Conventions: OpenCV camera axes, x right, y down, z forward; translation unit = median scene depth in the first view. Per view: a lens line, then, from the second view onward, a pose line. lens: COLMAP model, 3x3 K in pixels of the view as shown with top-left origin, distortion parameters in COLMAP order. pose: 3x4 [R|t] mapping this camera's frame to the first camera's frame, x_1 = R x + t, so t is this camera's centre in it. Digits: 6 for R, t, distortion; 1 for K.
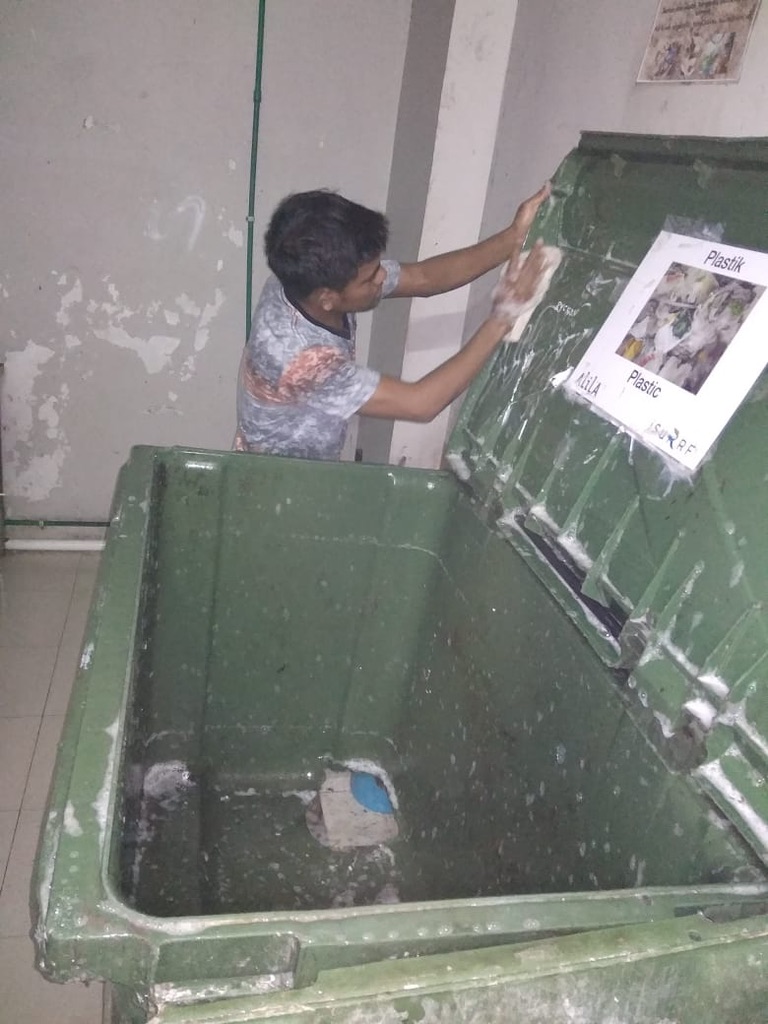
lens RADIAL K [[805.9, 0, 384.0], [0, 805.9, 512.0], [0, 0, 1]] dist [0.008942, -0.042675]
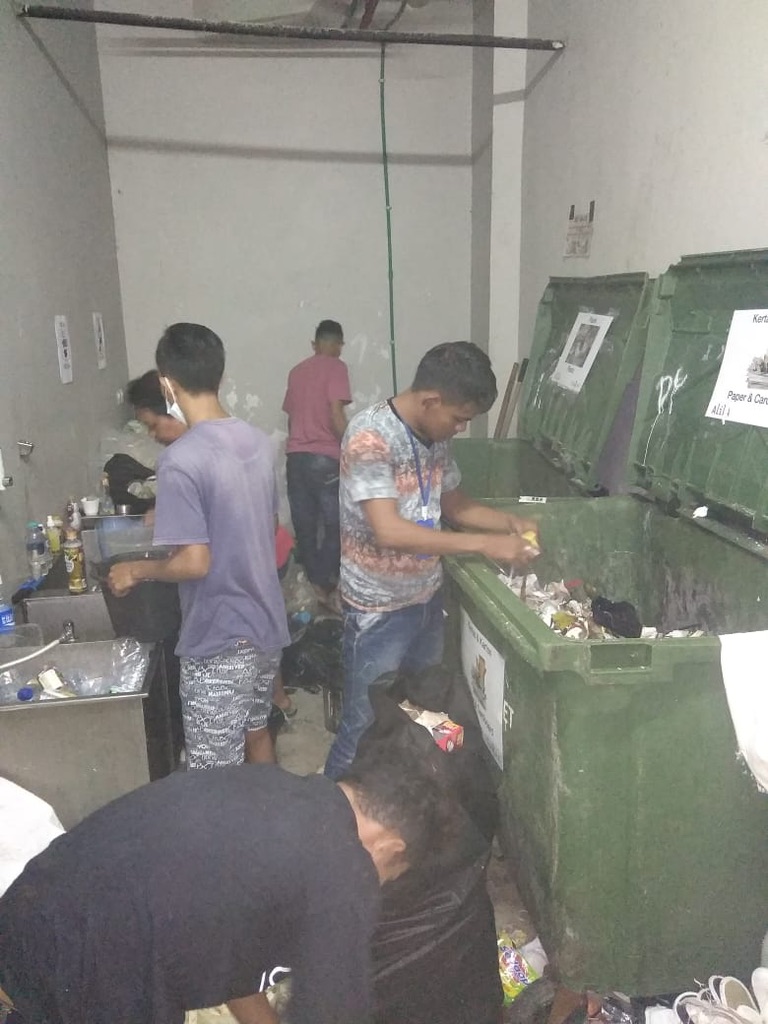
lens RADIAL K [[805.9, 0, 384.0], [0, 805.9, 512.0], [0, 0, 1]] dist [0.008942, -0.042675]
pose [[0.982652, -0.119771, -0.141597, 0.034480], [0.097923, 0.983470, -0.152310, 0.547303], [0.157499, 0.135802, 0.978137, -1.373717]]
